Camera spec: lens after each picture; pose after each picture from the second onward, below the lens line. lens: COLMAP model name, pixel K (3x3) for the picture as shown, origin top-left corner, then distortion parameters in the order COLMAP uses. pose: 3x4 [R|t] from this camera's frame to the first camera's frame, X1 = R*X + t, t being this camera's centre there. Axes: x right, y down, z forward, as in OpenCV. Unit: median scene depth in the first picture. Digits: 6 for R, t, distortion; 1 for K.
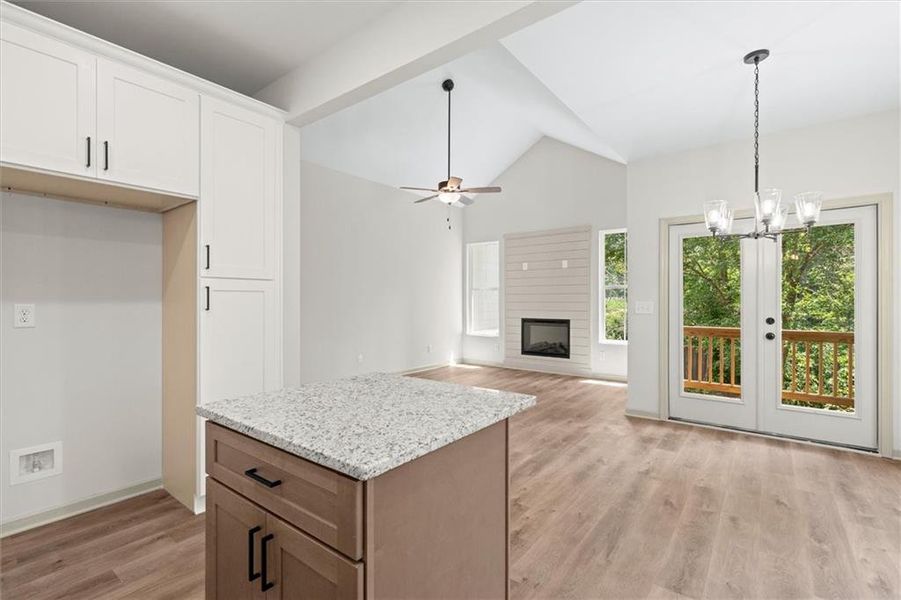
lens RADIAL K [[410.7, 0, 452.6], [0, 410.7, 300.9], [0, 0, 1]] dist [-0.004540, 0.000885]
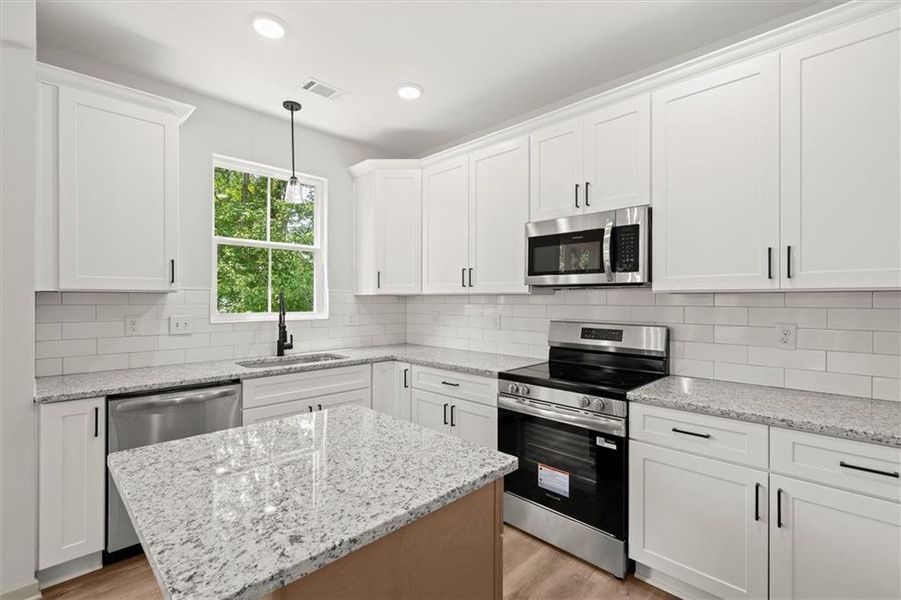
lens RADIAL K [[410.7, 0, 447.6], [0, 410.7, 297.7], [0, 0, 1]] dist [-0.004540, 0.000885]
pose [[-0.991139, -0.002355, 0.132805, -0.365797], [-0.002675, 0.999994, -0.002232, -0.045690], [-0.132799, -0.002567, -0.991140, 1.143176]]
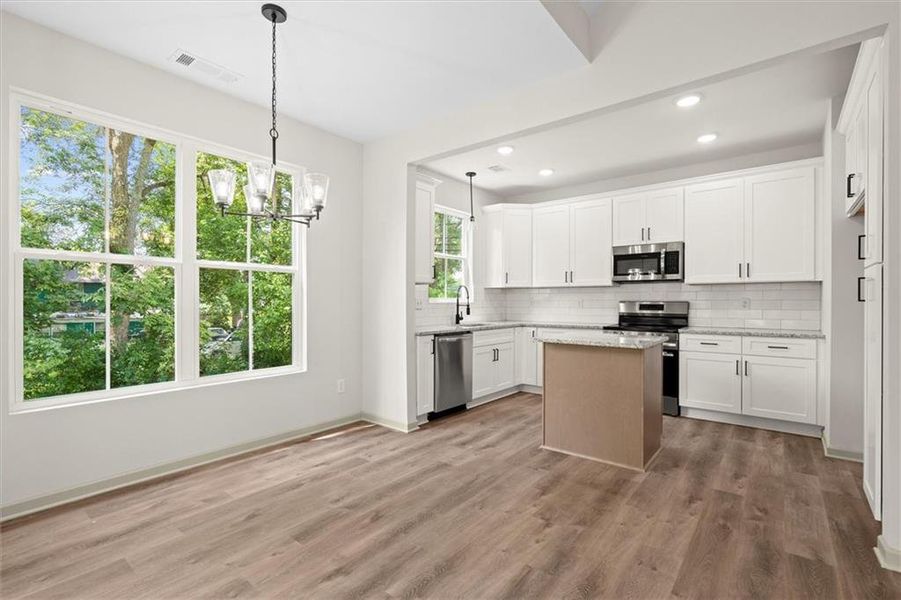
lens RADIAL K [[410.7, 0, 448.9], [0, 410.7, 301.8], [0, 0, 1]] dist [-0.004540, 0.000885]
pose [[-0.999576, -0.000986, 0.029114, 0.393287], [-0.000897, 0.999995, 0.003081, 0.022040], [-0.029117, 0.003054, -0.999571, 2.175006]]
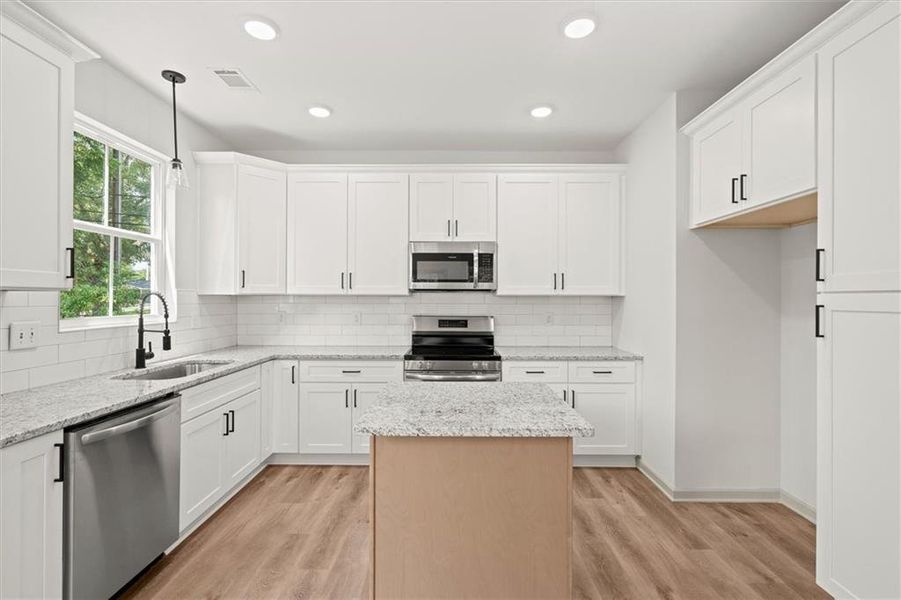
lens RADIAL K [[410.7, 0, 450.9], [0, 410.7, 298.9], [0, 0, 1]] dist [-0.004540, 0.000885]
pose [[-0.800311, -0.002958, -0.599578, 0.404815], [-0.004086, 0.999992, 0.000522, -0.048155], [0.599572, 0.002868, -0.800316, 1.288830]]
